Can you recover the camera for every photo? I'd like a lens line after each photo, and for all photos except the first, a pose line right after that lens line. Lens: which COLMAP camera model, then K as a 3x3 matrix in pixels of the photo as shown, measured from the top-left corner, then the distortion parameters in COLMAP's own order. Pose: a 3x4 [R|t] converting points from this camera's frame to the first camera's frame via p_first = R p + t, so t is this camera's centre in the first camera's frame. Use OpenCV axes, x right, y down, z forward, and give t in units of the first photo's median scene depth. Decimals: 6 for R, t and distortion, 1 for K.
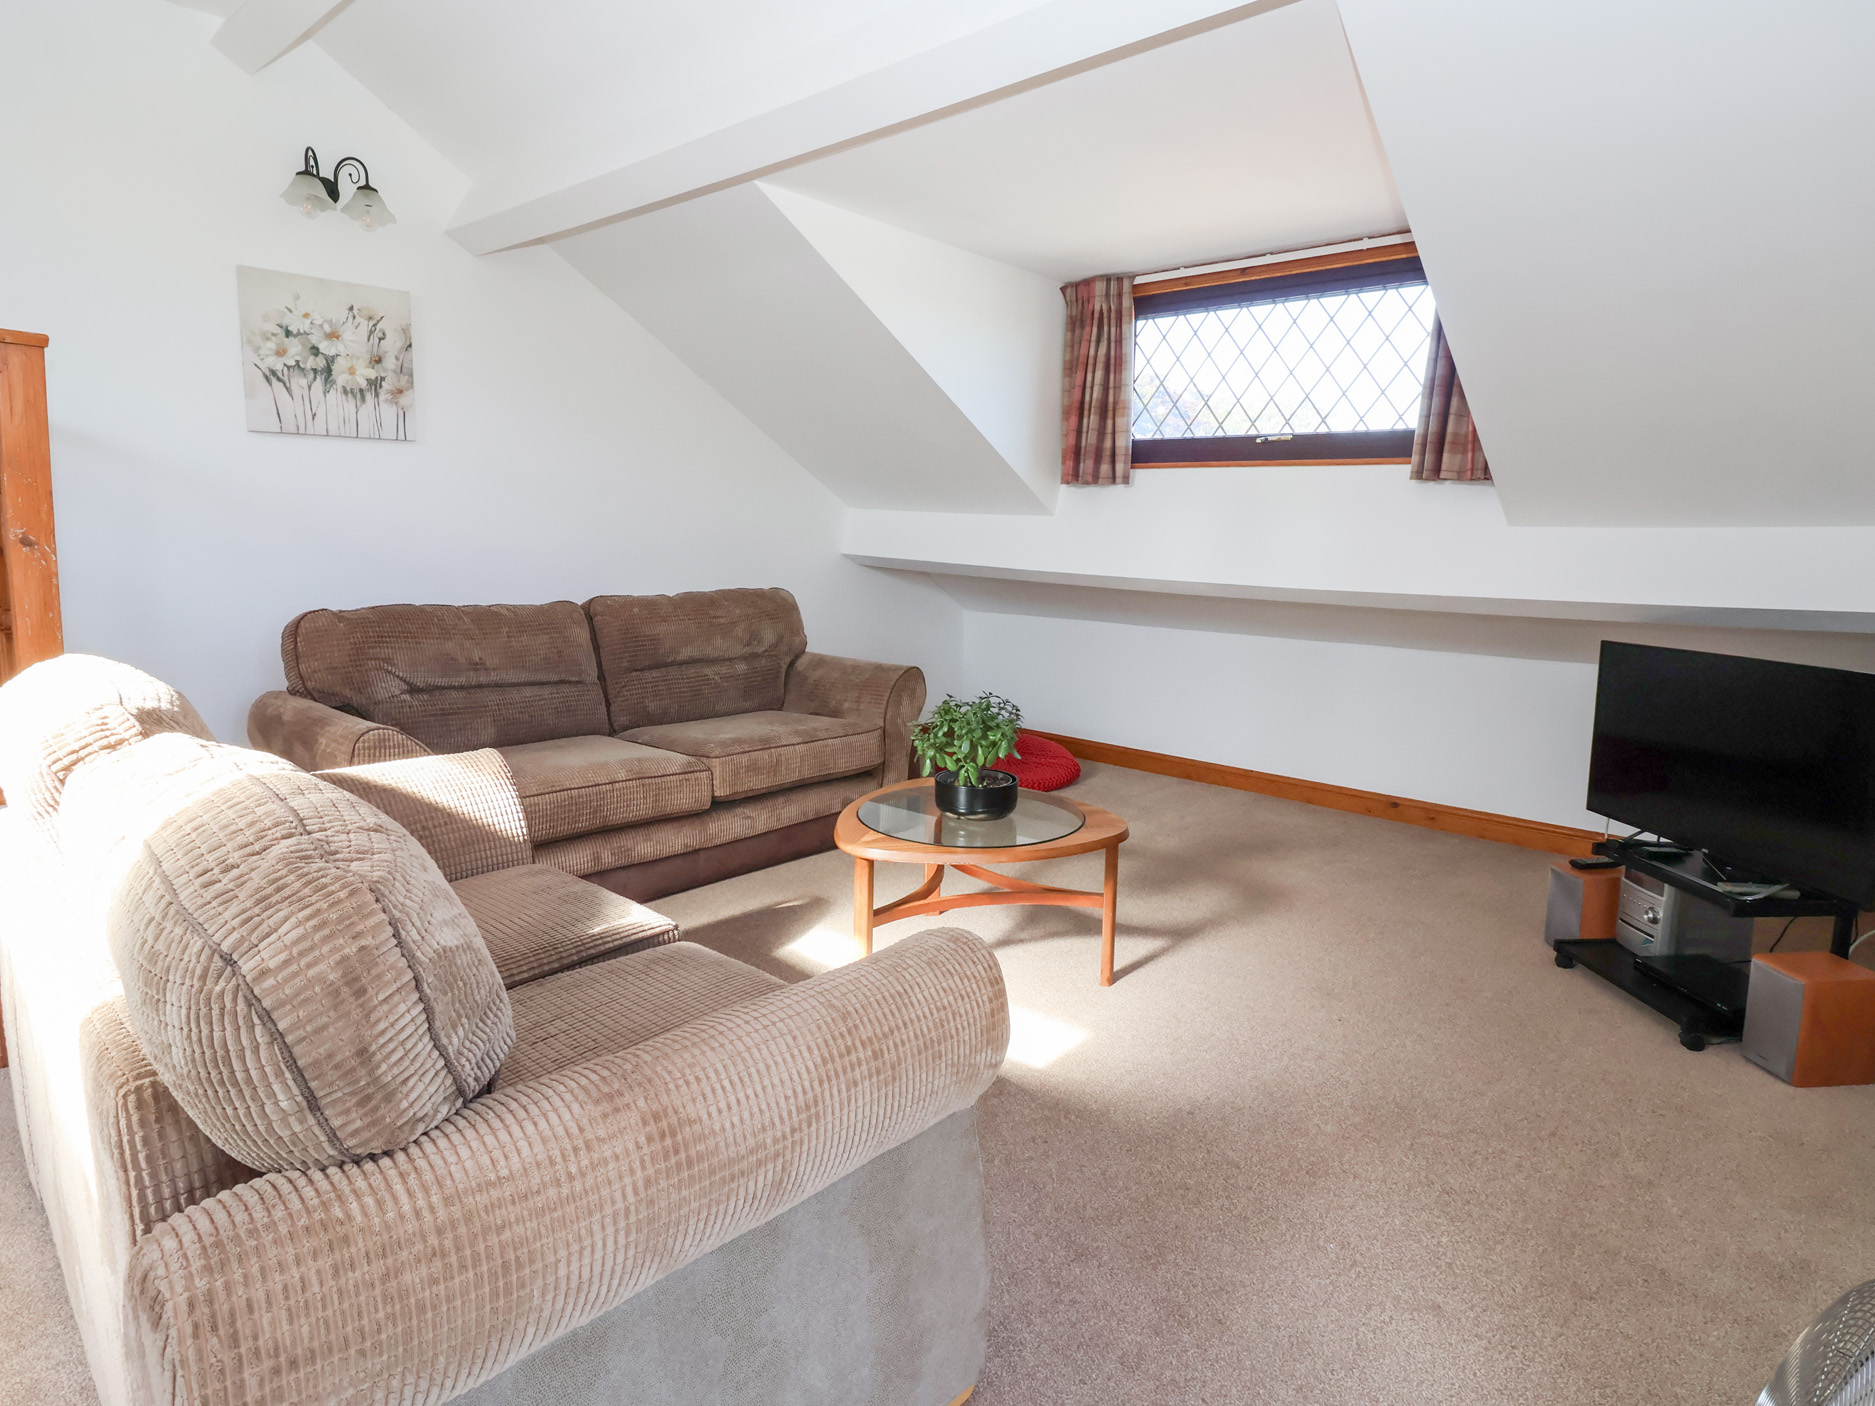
lens RADIAL K [[980.0, 0, 937.2], [0, 980.0, 691.2], [0, 0, 1]] dist [-0.020015, -0.001413]
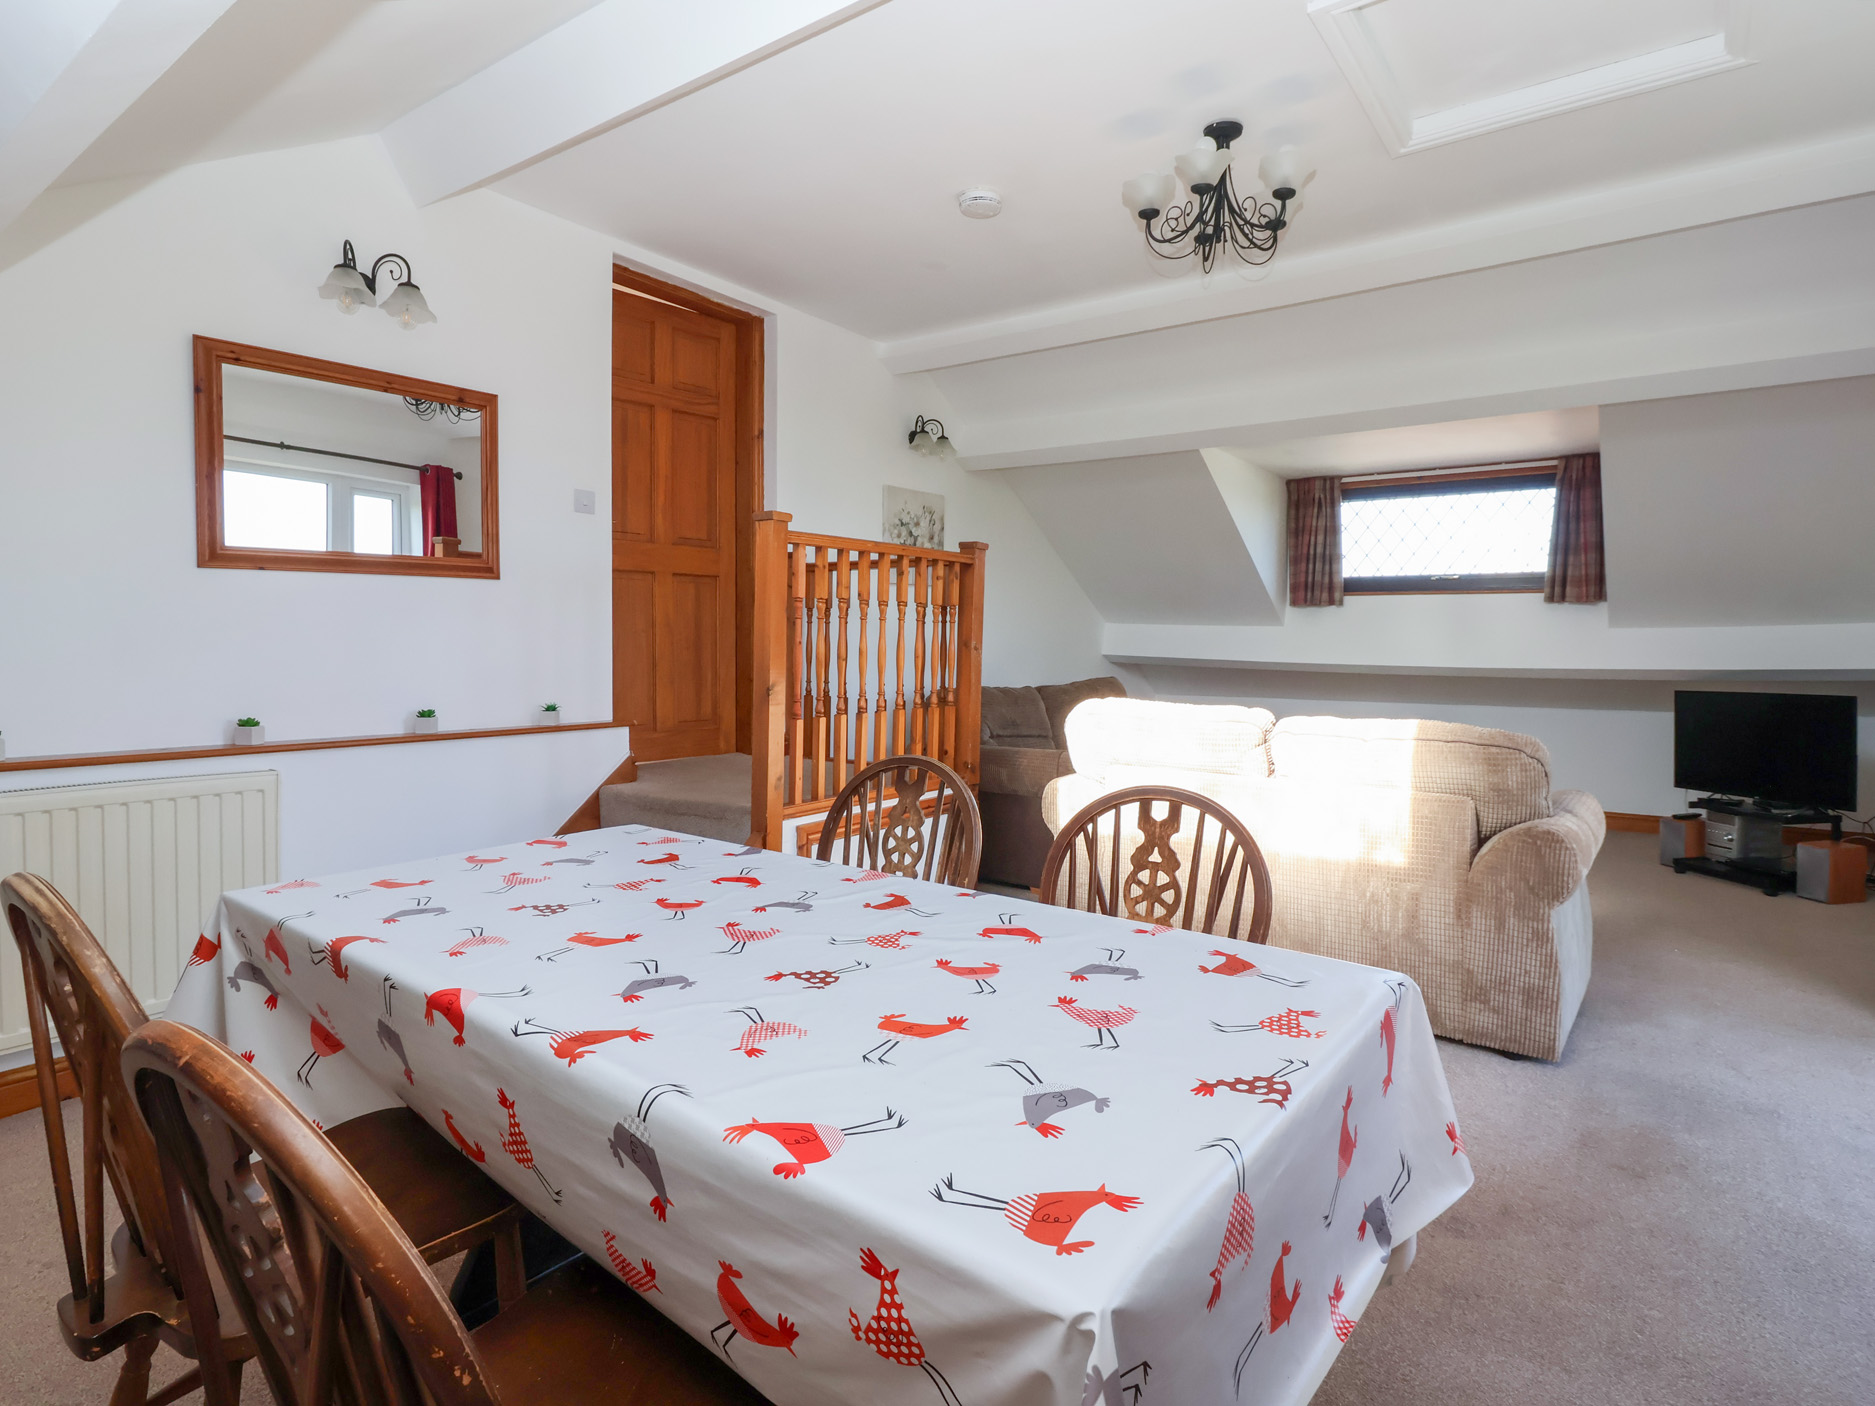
lens RADIAL K [[980.6, 0, 929.4], [0, 980.6, 694.8], [0, 0, 1]] dist [0.005324, 0.001515]
pose [[0.995500, -0.023173, 0.091884, -0.729160], [0.032952, 0.993779, -0.106382, 0.089793], [-0.088847, 0.108931, 0.990071, -0.575135]]
